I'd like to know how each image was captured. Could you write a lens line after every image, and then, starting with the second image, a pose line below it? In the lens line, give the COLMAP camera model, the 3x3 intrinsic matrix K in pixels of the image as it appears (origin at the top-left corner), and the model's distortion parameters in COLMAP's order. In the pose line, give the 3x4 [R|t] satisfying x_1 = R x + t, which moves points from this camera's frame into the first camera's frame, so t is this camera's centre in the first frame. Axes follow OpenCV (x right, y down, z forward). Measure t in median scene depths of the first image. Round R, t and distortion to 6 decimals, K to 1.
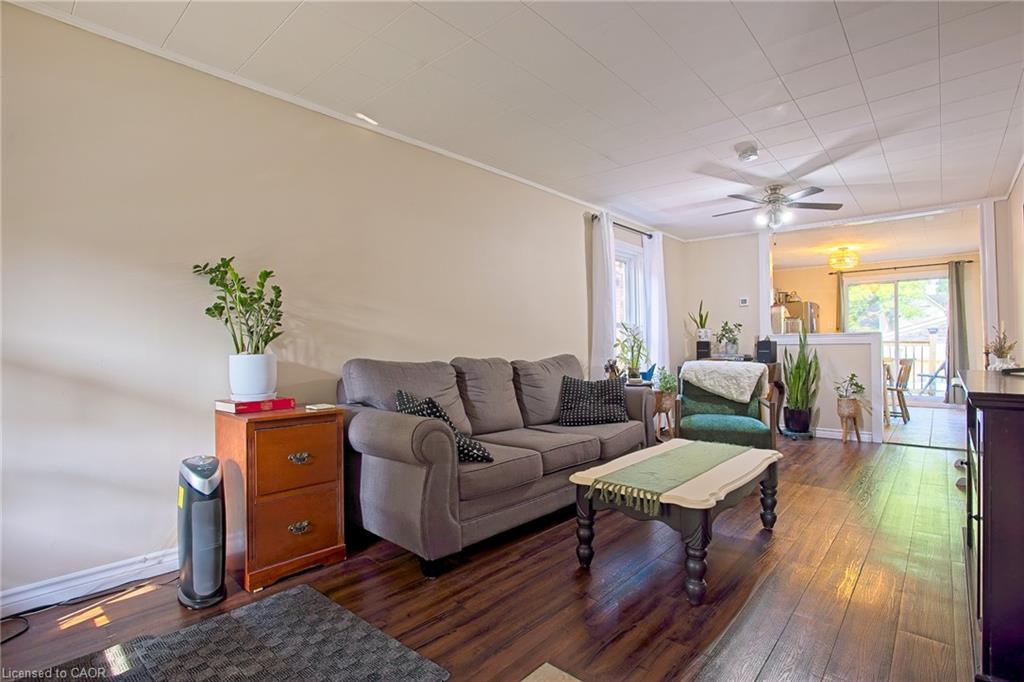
lens RADIAL K [[498.2, 0, 511.6], [0, 498.2, 338.9], [0, 0, 1]] dist [-0.063128, 0.022772]
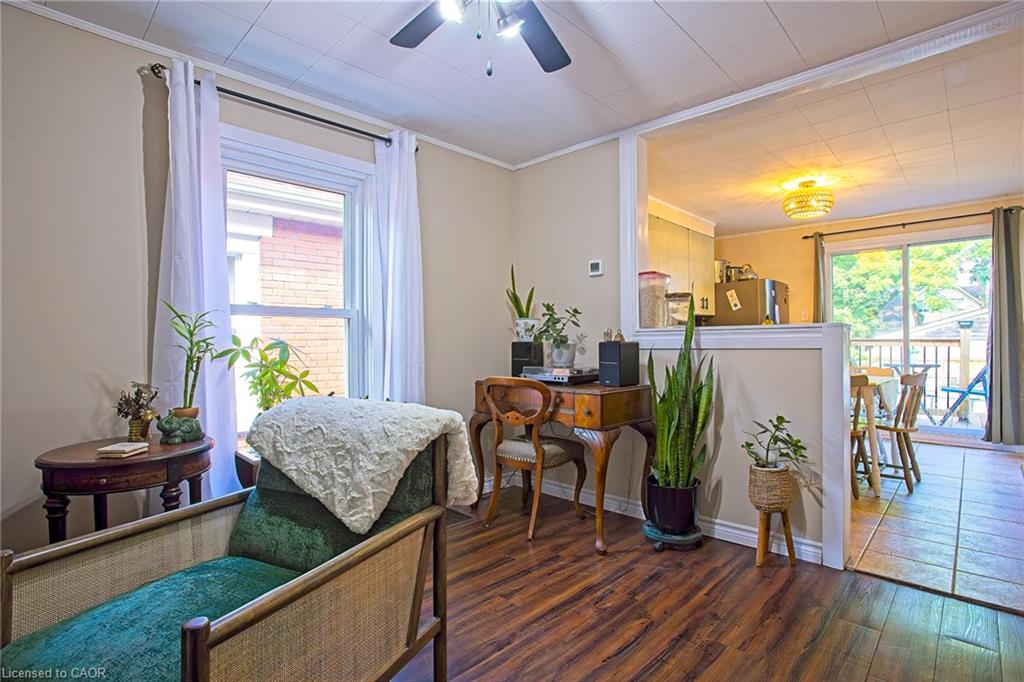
lens RADIAL K [[498.2, 0, 509.5], [0, 498.2, 340.9], [0, 0, 1]] dist [-0.063128, 0.022772]
pose [[0.999121, -0.003685, -0.041761, 0.395152], [0.004070, 0.999950, 0.009154, -0.001900], [0.041725, -0.009316, 0.999086, 0.449066]]
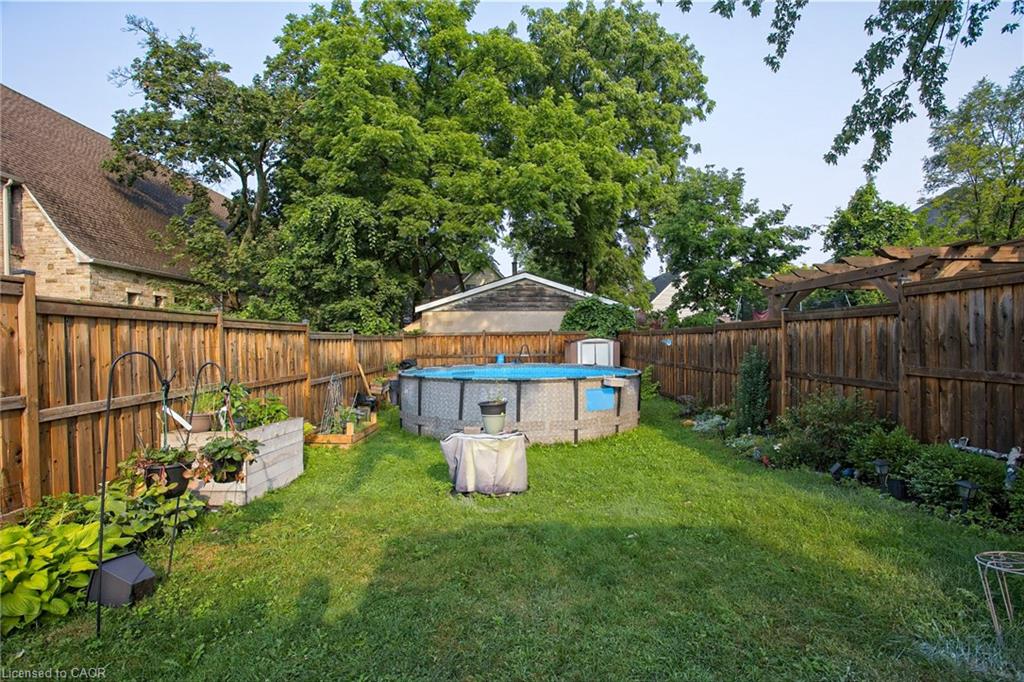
lens RADIAL K [[498.2, 0, 505.6], [0, 498.2, 340.4], [0, 0, 1]] dist [-0.063128, 0.022772]
pose [[0.741376, -0.003759, 0.671079, 0.684387], [-0.004708, 0.999931, 0.010802, 0.044357], [-0.671073, -0.011168, 0.741307, 0.796670]]
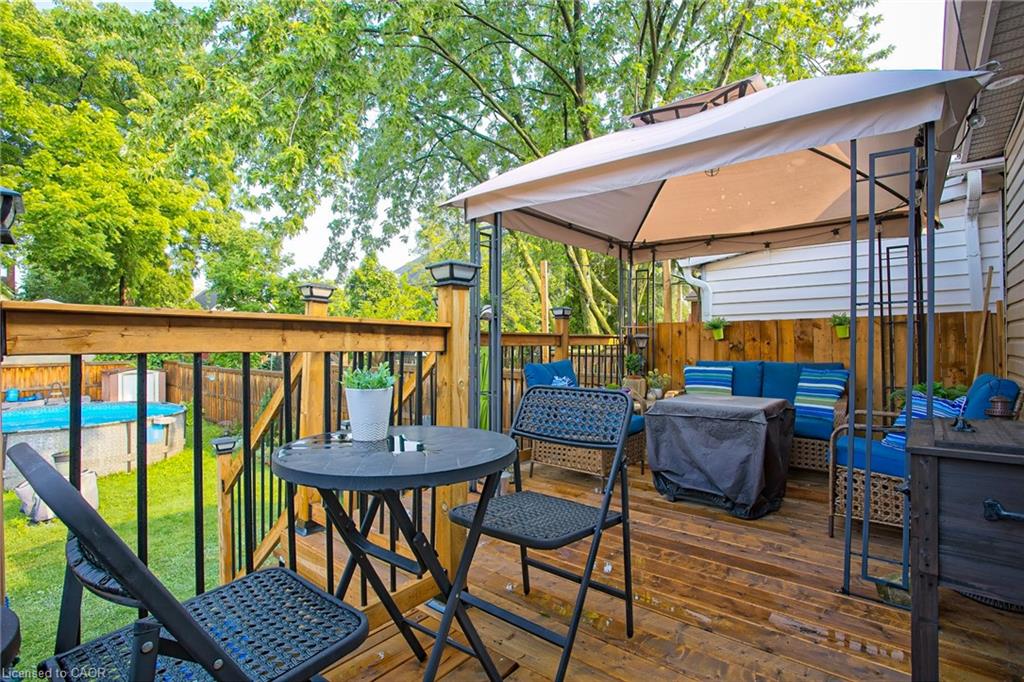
lens RADIAL K [[498.2, 0, 509.6], [0, 498.2, 338.7], [0, 0, 1]] dist [-0.063128, 0.022772]
pose [[-0.011628, 0.006490, 0.999911, 0.533622], [-0.009352, 0.999934, -0.006599, 0.004420], [-0.999889, -0.009428, -0.011566, 0.696213]]
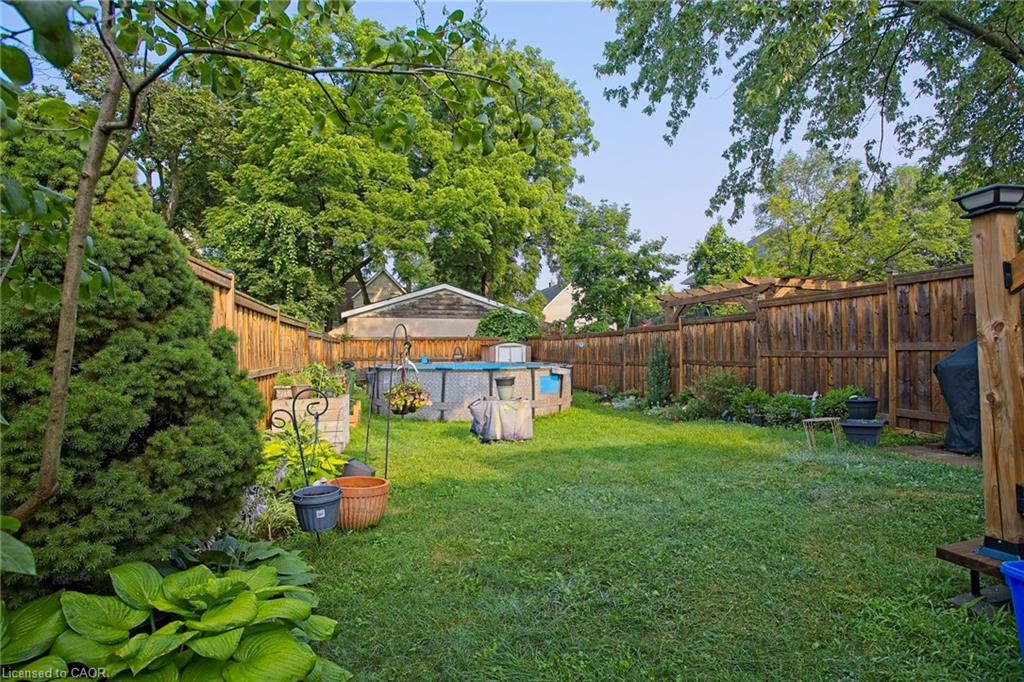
lens RADIAL K [[498.2, 0, 505.2], [0, 498.2, 335.3], [0, 0, 1]] dist [-0.063128, 0.022772]
pose [[0.551626, 0.024676, 0.833726, 0.576883], [-0.009700, 0.999684, -0.023170, 0.054553], [-0.834035, 0.004695, 0.551692, 0.794256]]
